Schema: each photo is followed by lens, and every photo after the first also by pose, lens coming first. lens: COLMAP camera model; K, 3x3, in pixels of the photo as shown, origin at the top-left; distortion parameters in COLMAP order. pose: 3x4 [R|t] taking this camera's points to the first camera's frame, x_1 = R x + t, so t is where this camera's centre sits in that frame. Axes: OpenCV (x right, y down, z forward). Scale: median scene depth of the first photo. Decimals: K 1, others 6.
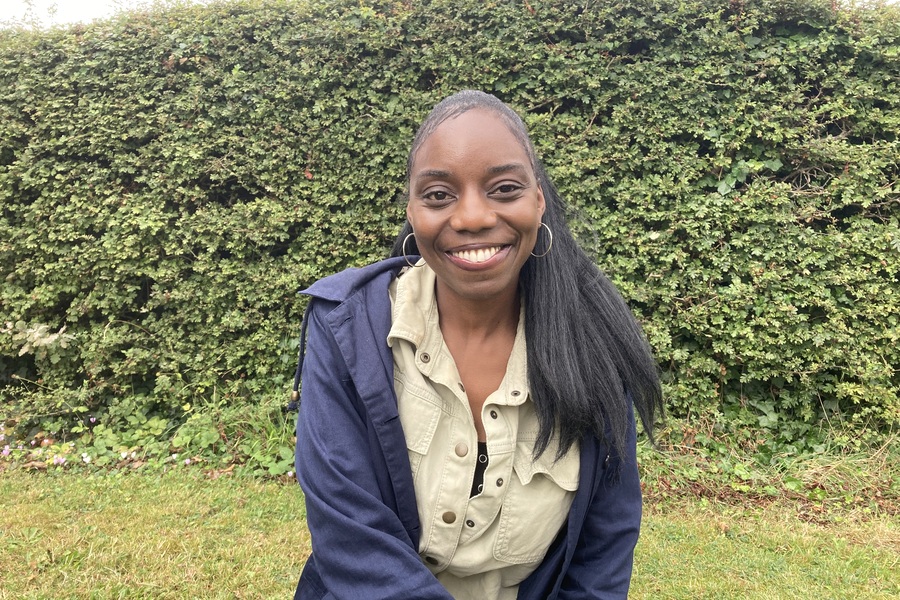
lens RADIAL K [[726.9, 0, 448.4], [0, 726.9, 302.5], [0, 0, 1]] dist [-0.018786, -0.010467]
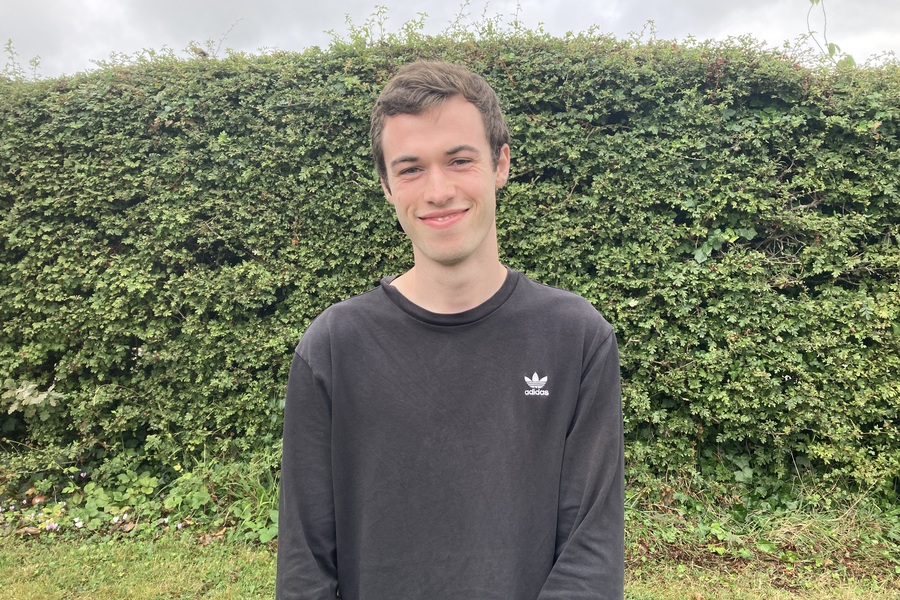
lens RADIAL K [[726.9, 0, 450.9], [0, 726.9, 298.3], [0, 0, 1]] dist [-0.018786, -0.010467]
pose [[0.999657, -0.008191, 0.024891, -0.000814], [0.007875, 0.999888, 0.012730, -0.110234], [-0.024993, -0.012530, 0.999609, -0.023095]]
